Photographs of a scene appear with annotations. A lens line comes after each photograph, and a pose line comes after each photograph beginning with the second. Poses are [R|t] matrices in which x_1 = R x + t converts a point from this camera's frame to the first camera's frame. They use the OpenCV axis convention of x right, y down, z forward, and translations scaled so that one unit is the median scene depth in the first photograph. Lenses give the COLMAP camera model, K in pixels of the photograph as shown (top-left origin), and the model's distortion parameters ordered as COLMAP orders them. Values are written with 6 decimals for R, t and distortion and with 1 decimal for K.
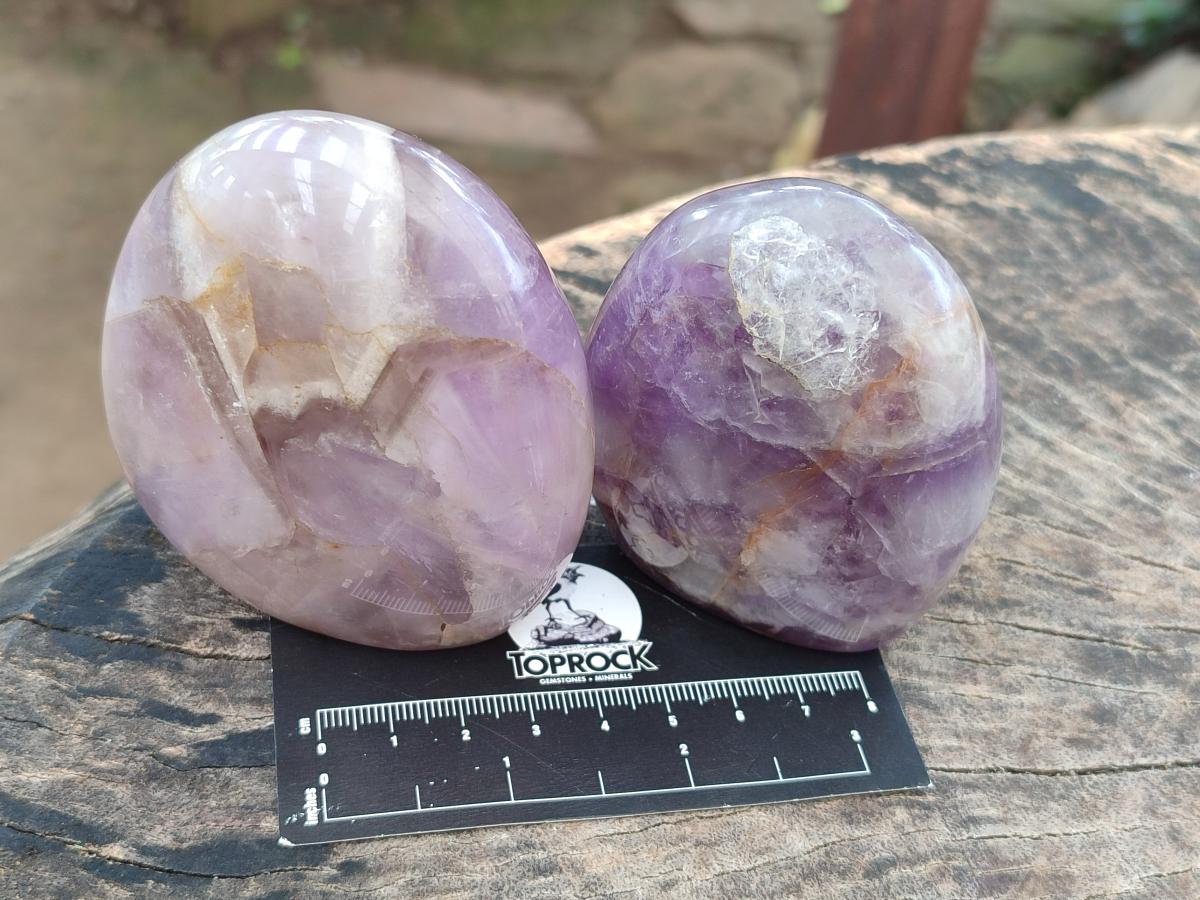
lens RADIAL K [[1752.3, 0, 600.0], [0, 1752.3, 450.0], [0, 0, 1]] dist [-0.008430, 0.003055]
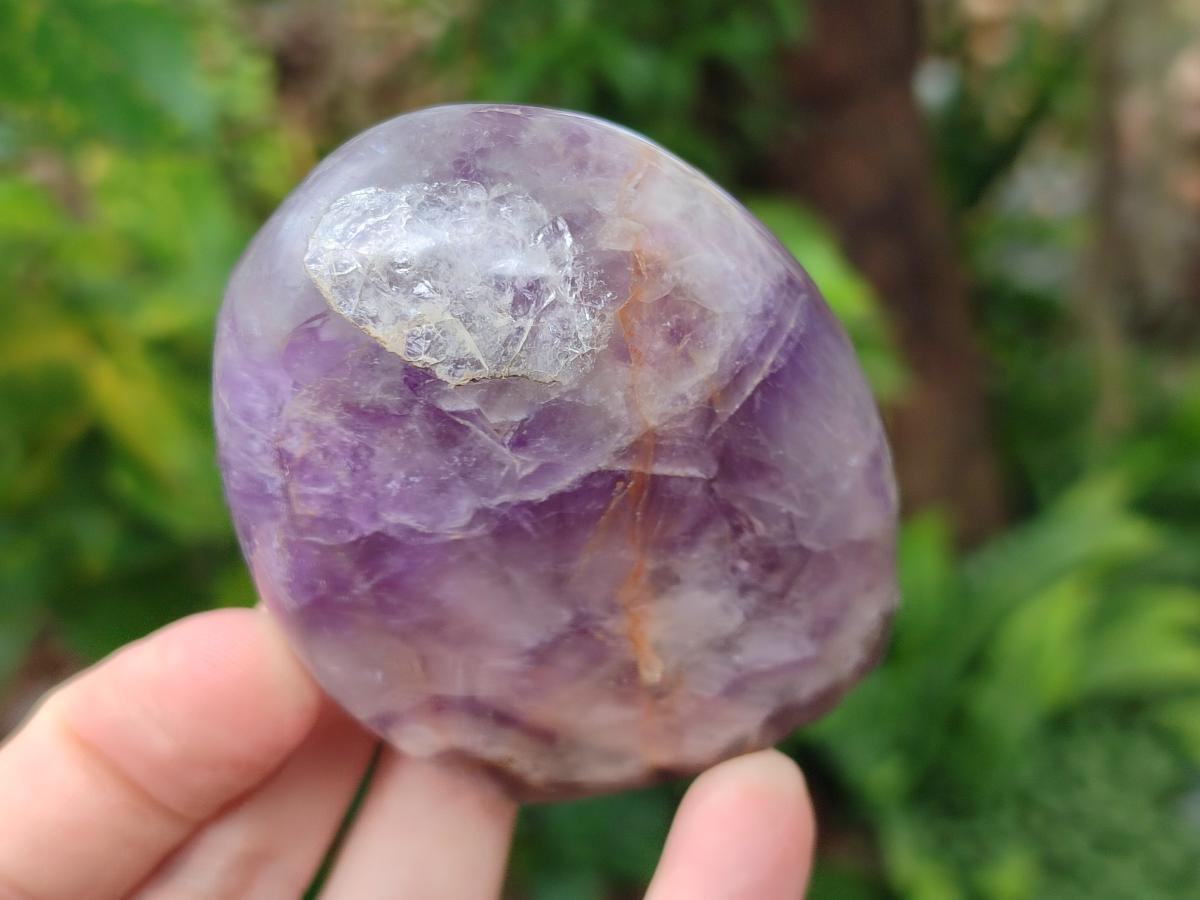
lens RADIAL K [[1819.0, 0, 600.0], [0, 1819.0, 450.0], [0, 0, 1]] dist [0.320702, -0.005782]
pose [[0.767644, -0.615050, 0.180098, -0.003762], [0.636808, 0.763647, -0.106392, 0.066315], [-0.072095, 0.196359, 0.977878, 0.338712]]
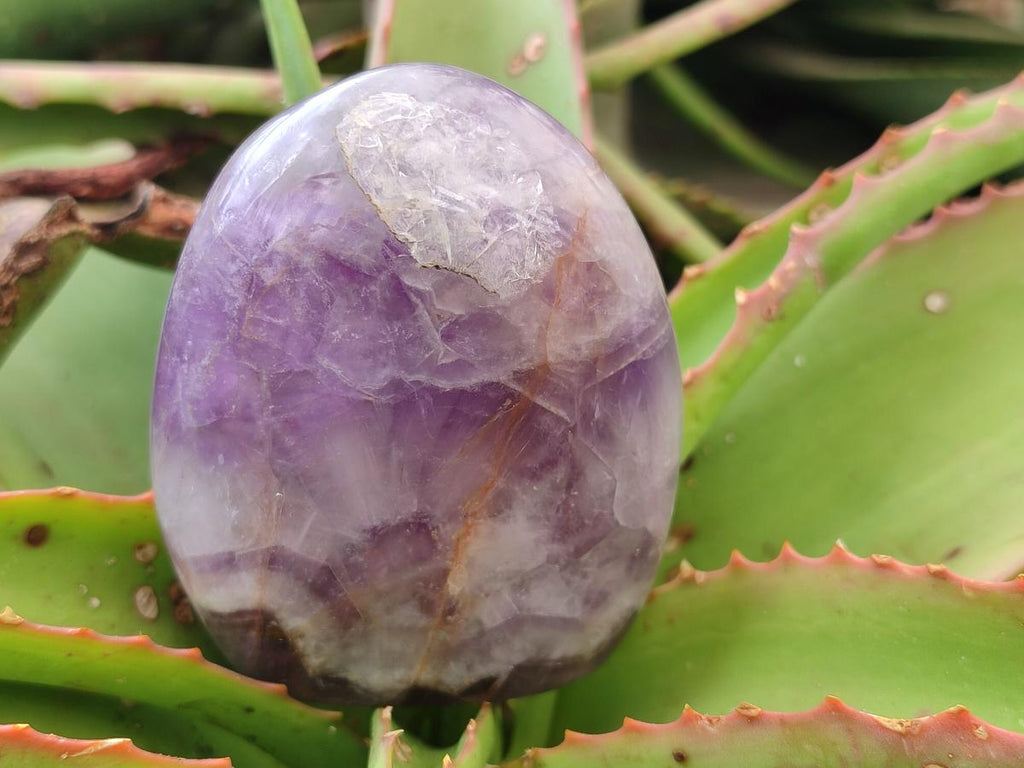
lens RADIAL K [[1552.2, 0, 512.0], [0, 1552.2, 384.0], [0, 0, 1]] dist [0.320702, -0.005782]
pose [[0.834881, -0.296510, 0.463740, -0.204516], [0.416812, 0.890829, -0.180808, 0.128973], [-0.359502, 0.344246, 0.867325, 0.396459]]
